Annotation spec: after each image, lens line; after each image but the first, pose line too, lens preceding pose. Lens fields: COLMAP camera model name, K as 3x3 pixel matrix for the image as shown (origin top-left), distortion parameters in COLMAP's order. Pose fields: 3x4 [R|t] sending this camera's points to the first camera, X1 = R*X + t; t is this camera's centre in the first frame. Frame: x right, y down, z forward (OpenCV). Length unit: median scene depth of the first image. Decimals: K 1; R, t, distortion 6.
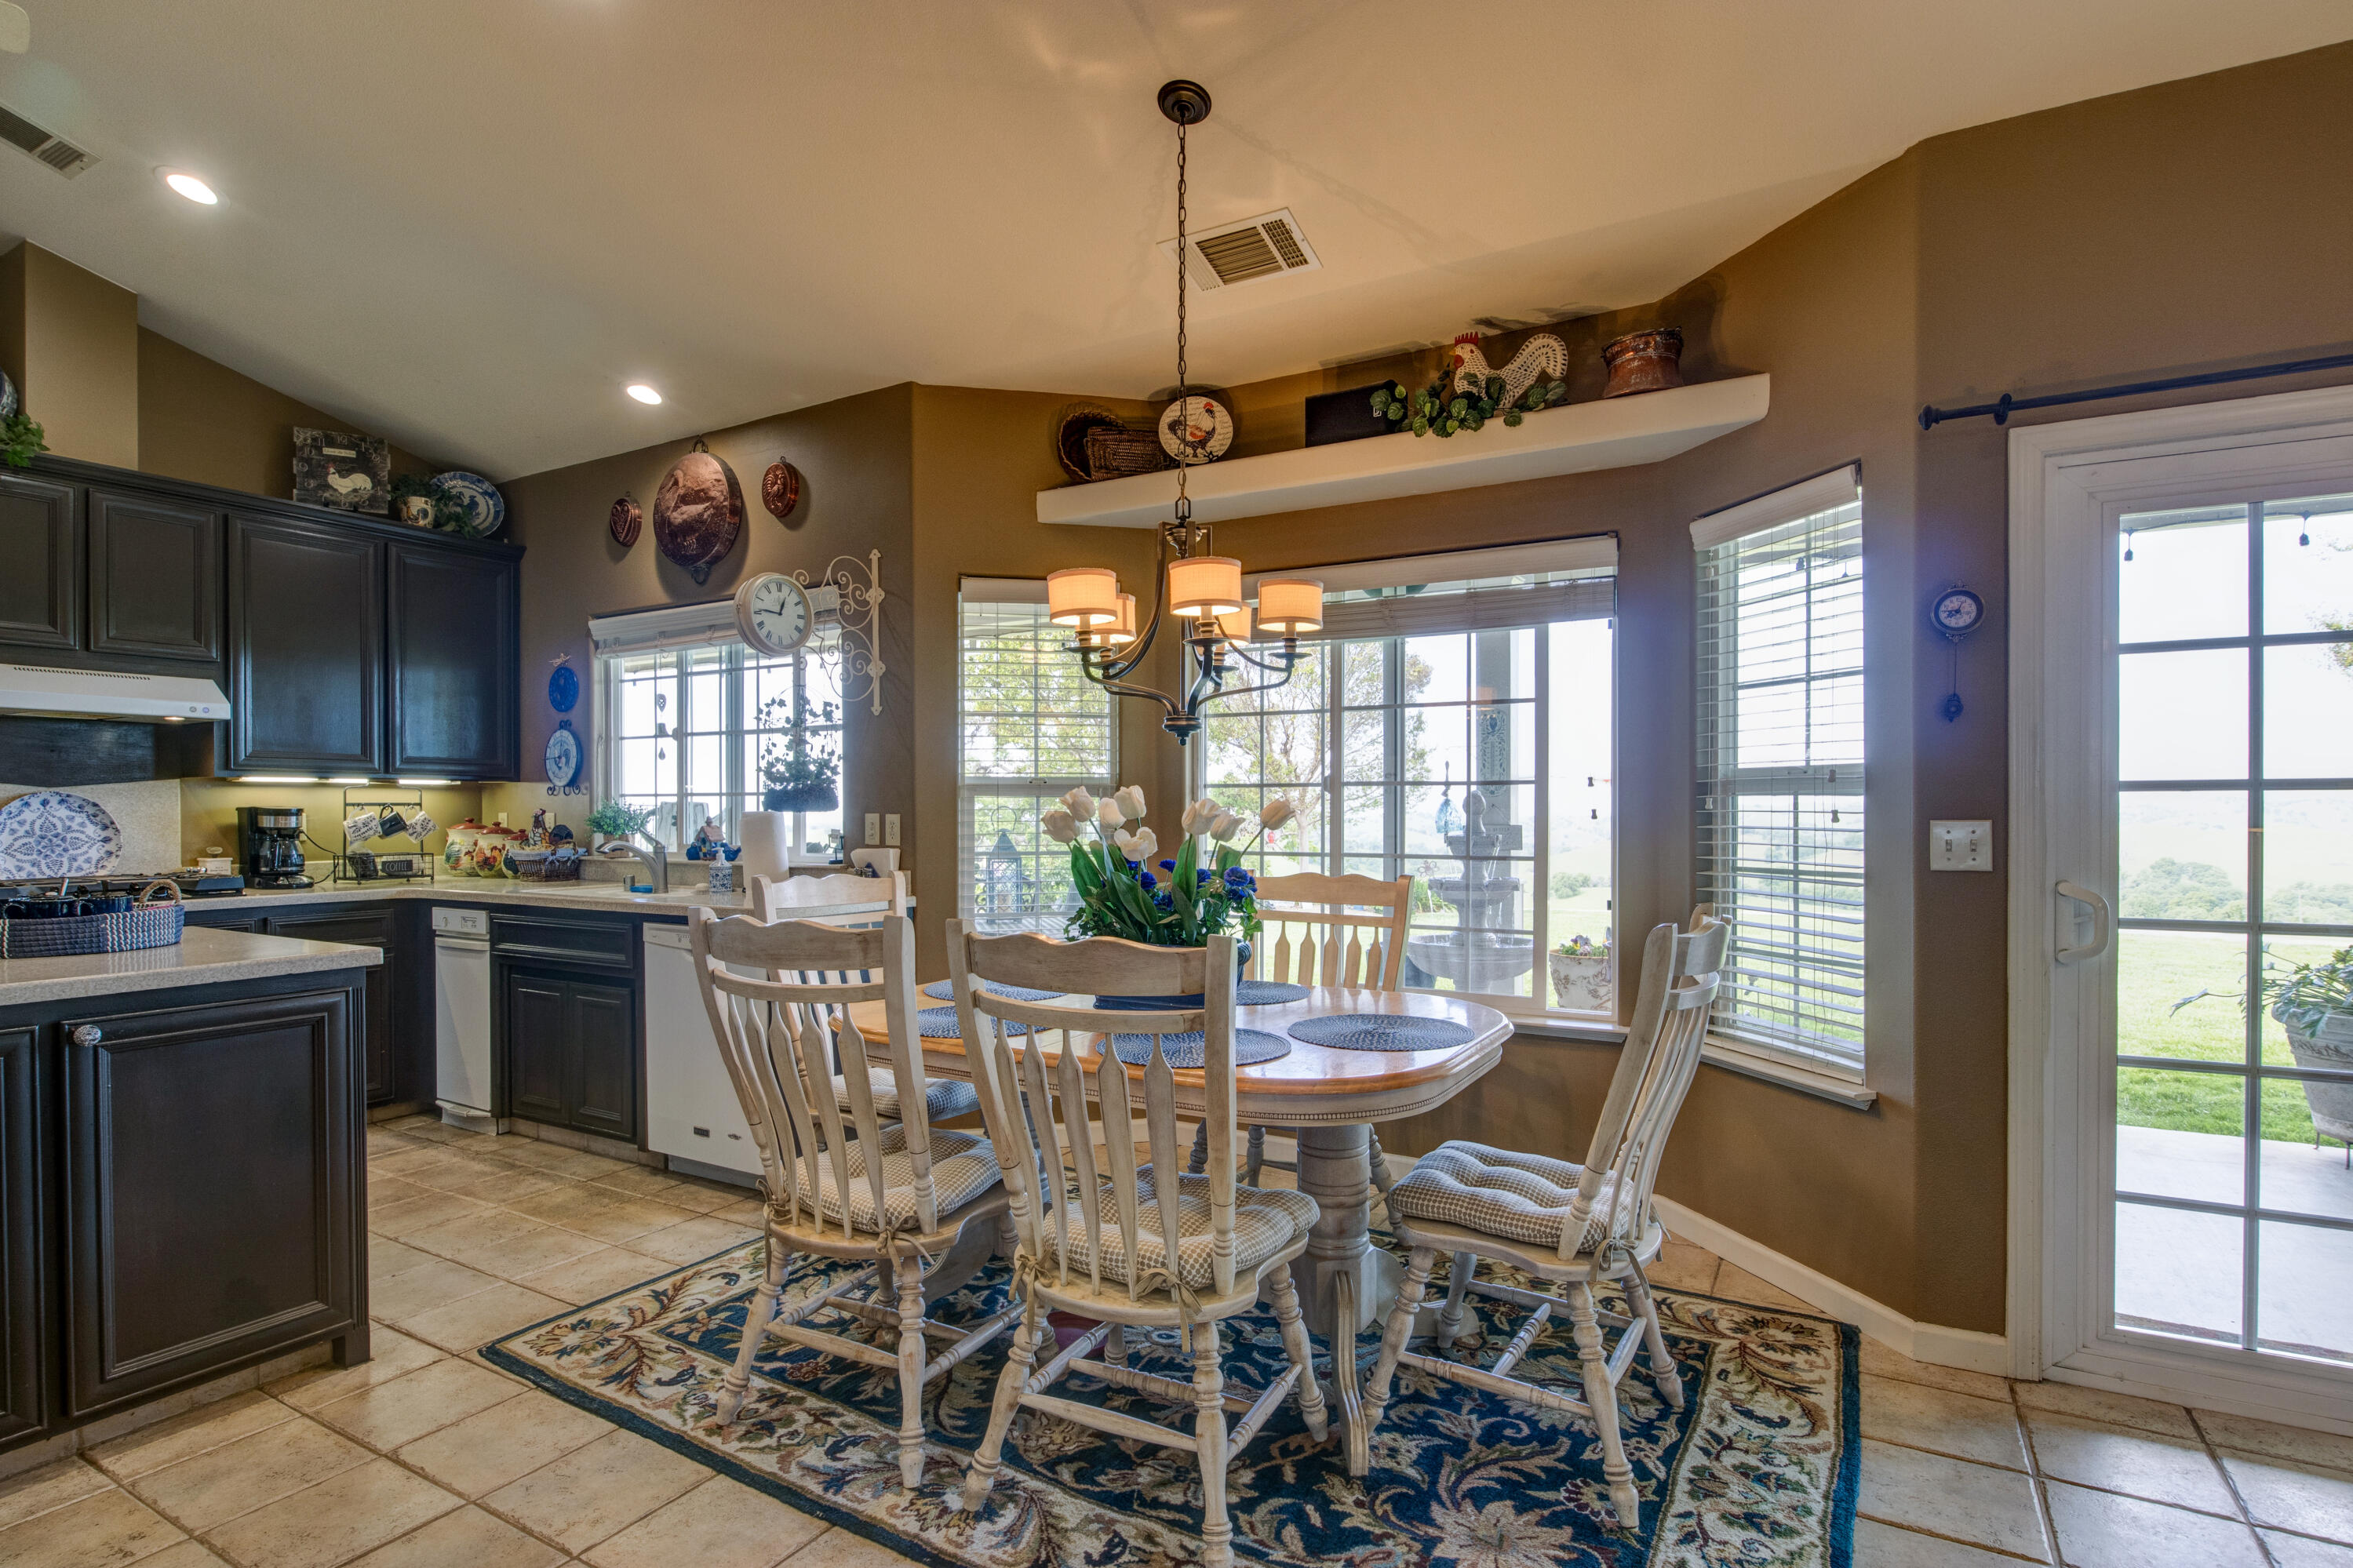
lens RADIAL K [[1161.3, 0, 1161.9], [0, 1161.3, 819.9], [0, 0, 1]] dist [-0.006978, -0.001239]
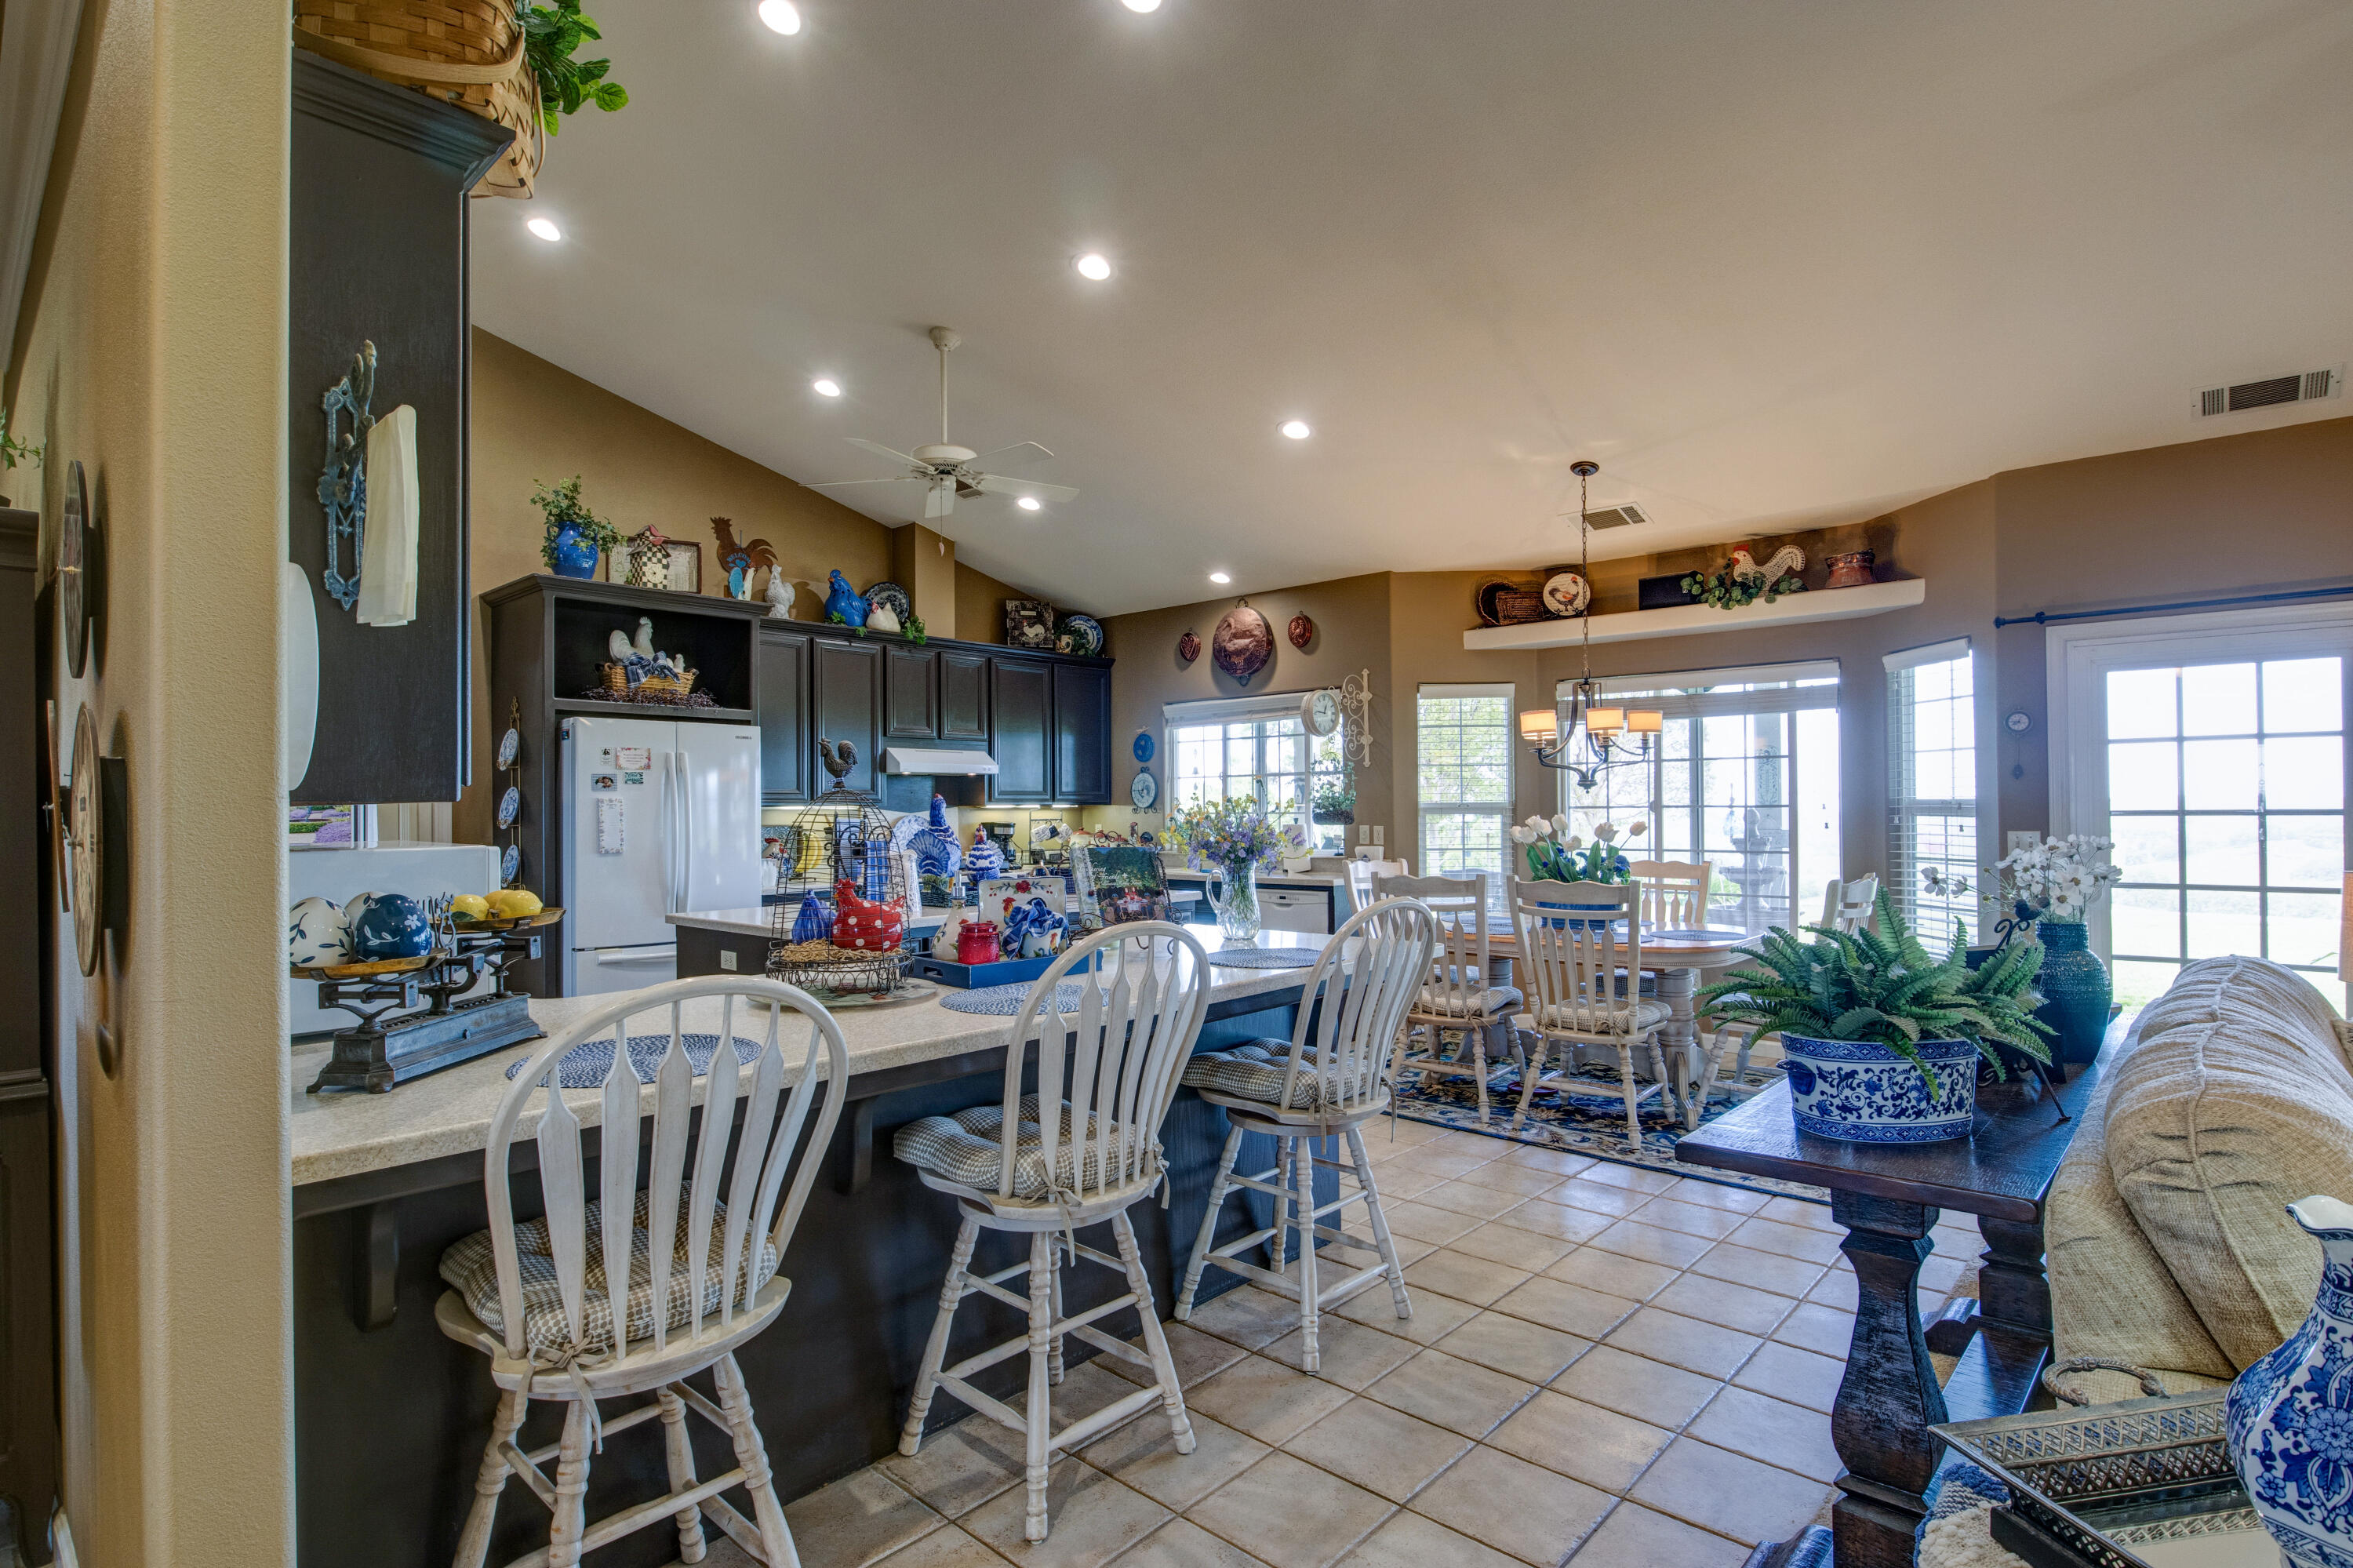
lens RADIAL K [[1161.5, 0, 1168.7], [0, 1161.5, 800.2], [0, 0, 1]] dist [-0.006978, -0.001239]
pose [[0.977970, -0.007547, -0.208610, -0.177031], [0.004325, 0.999864, -0.015897, -0.016610], [0.208702, 0.014645, 0.977870, -0.713720]]
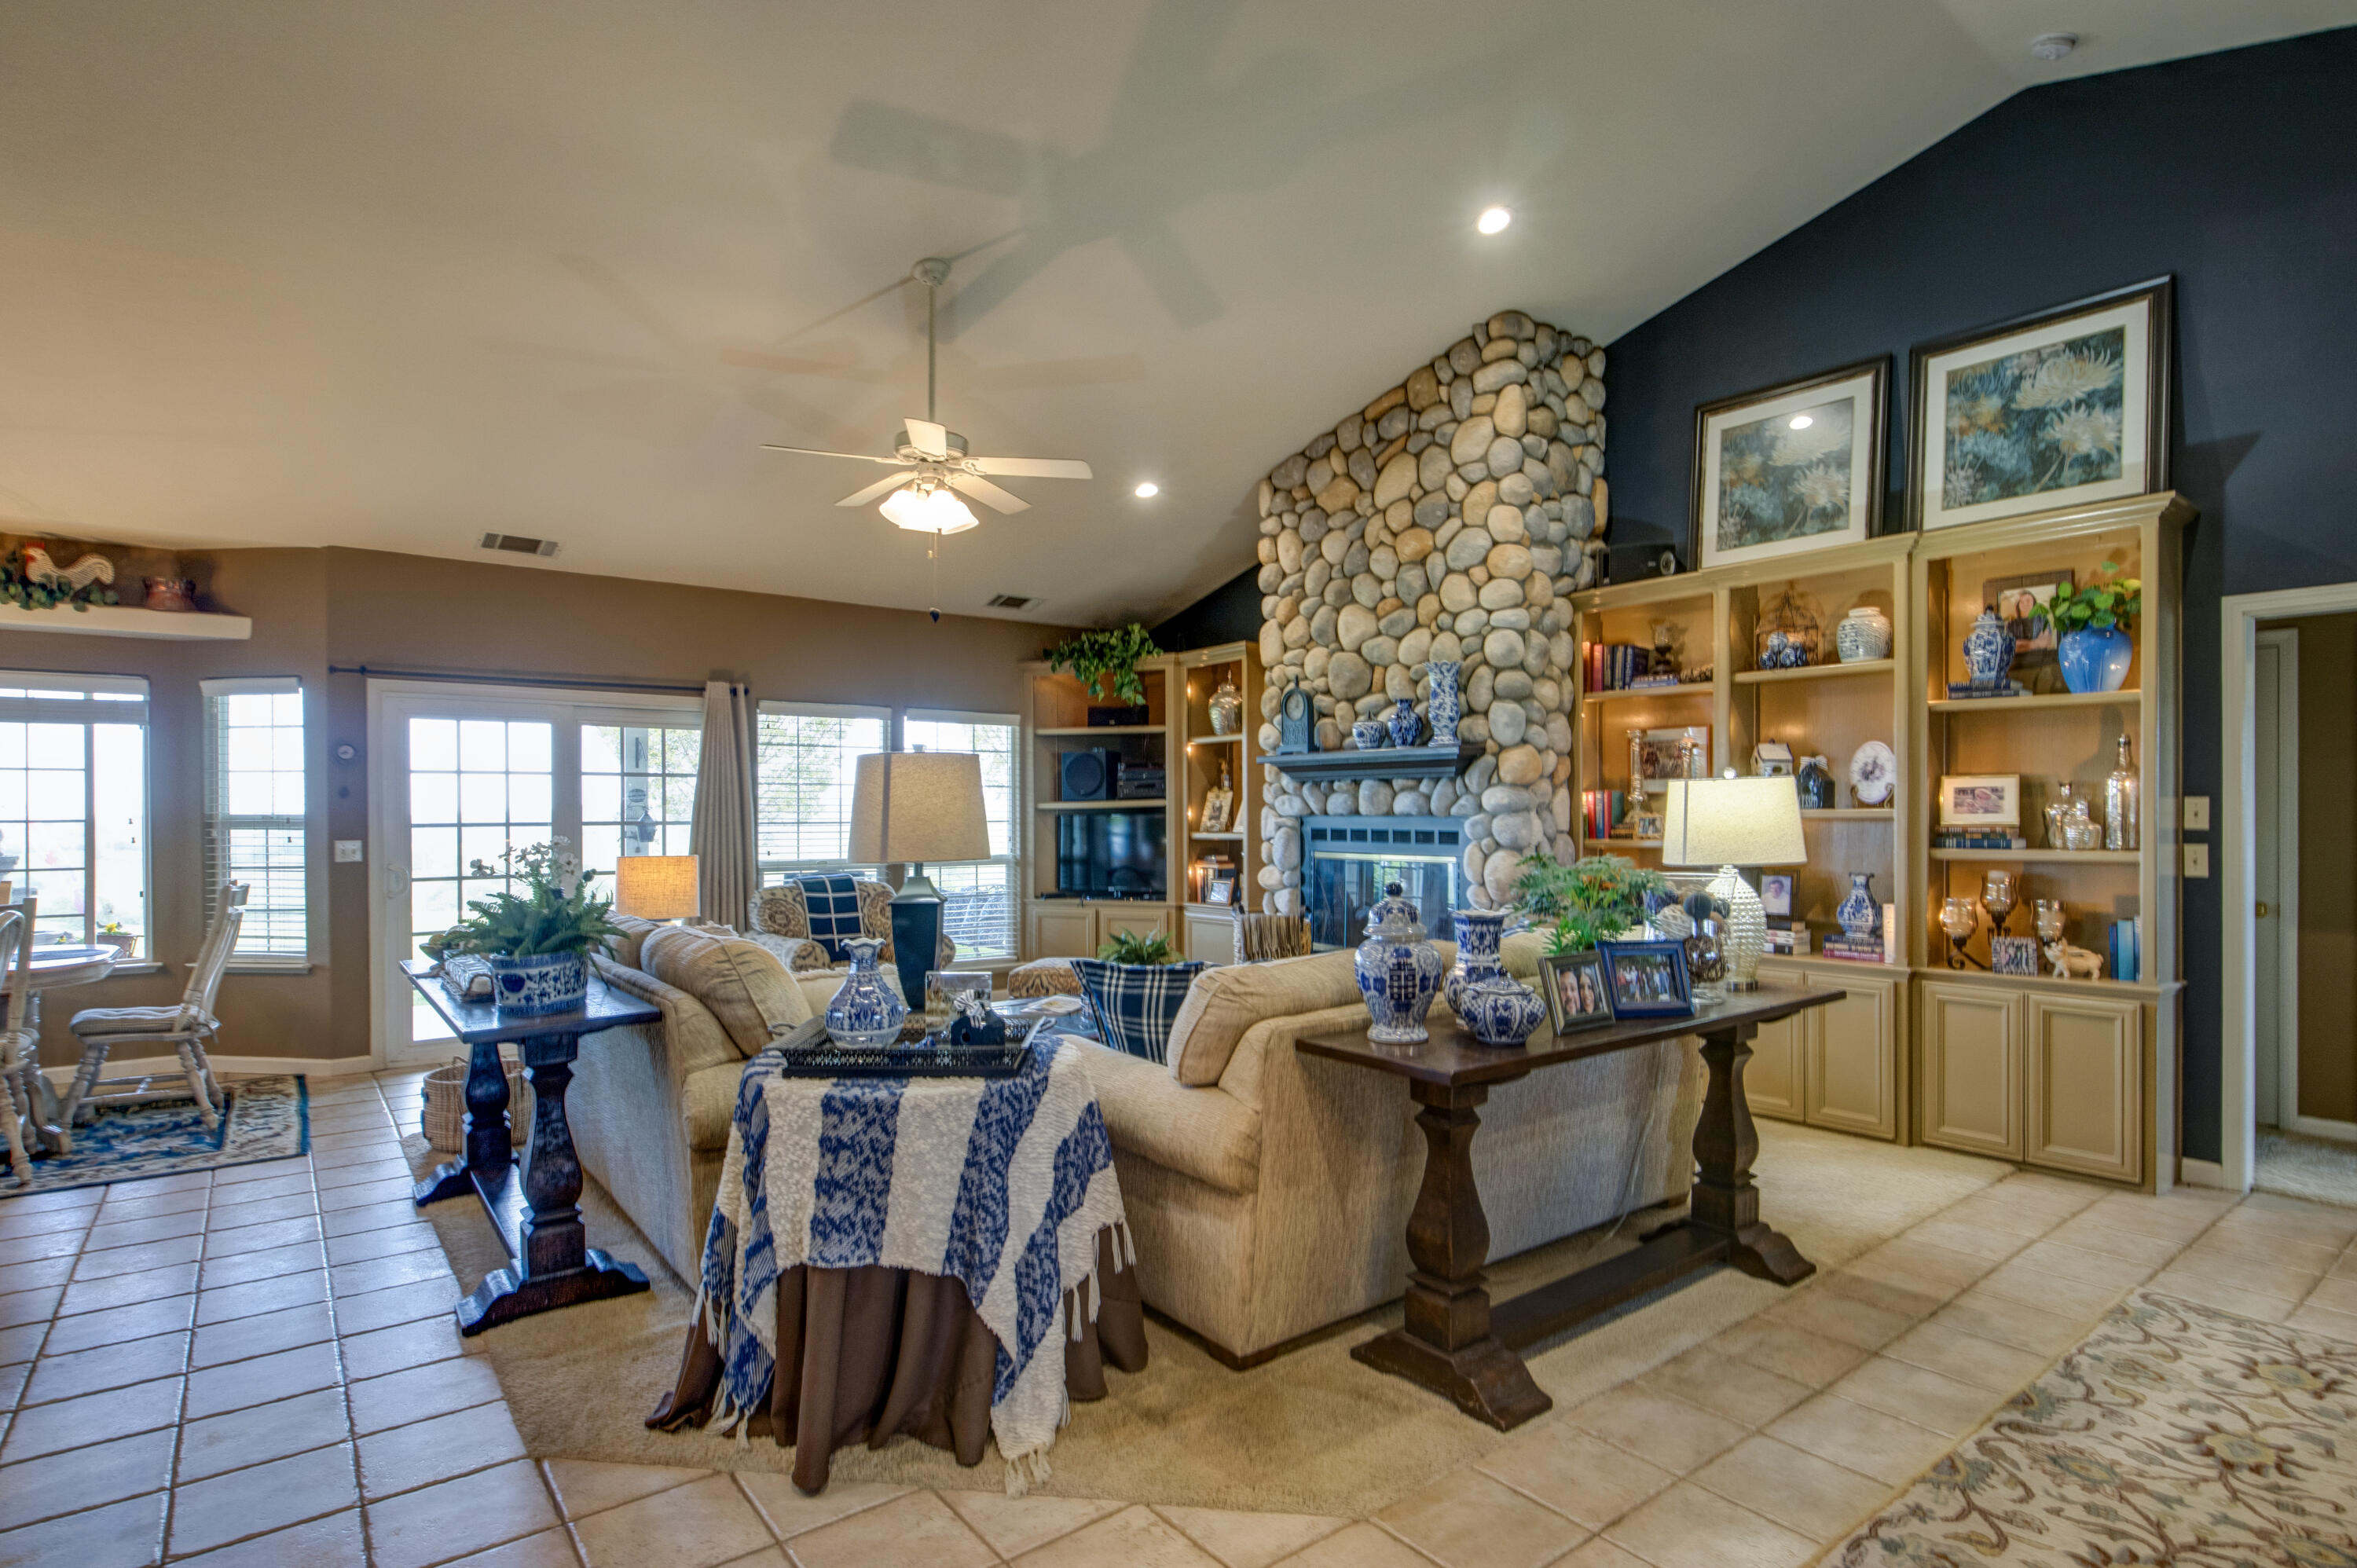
lens RADIAL K [[1163.3, 0, 1170.3], [0, 1163.3, 812.8], [0, 0, 1]] dist [-0.006978, -0.001239]
pose [[0.359504, -0.002245, 0.933141, -0.562575], [0.015435, 0.999875, -0.003541, -0.013659], [-0.933016, 0.015676, 0.359494, -0.872658]]
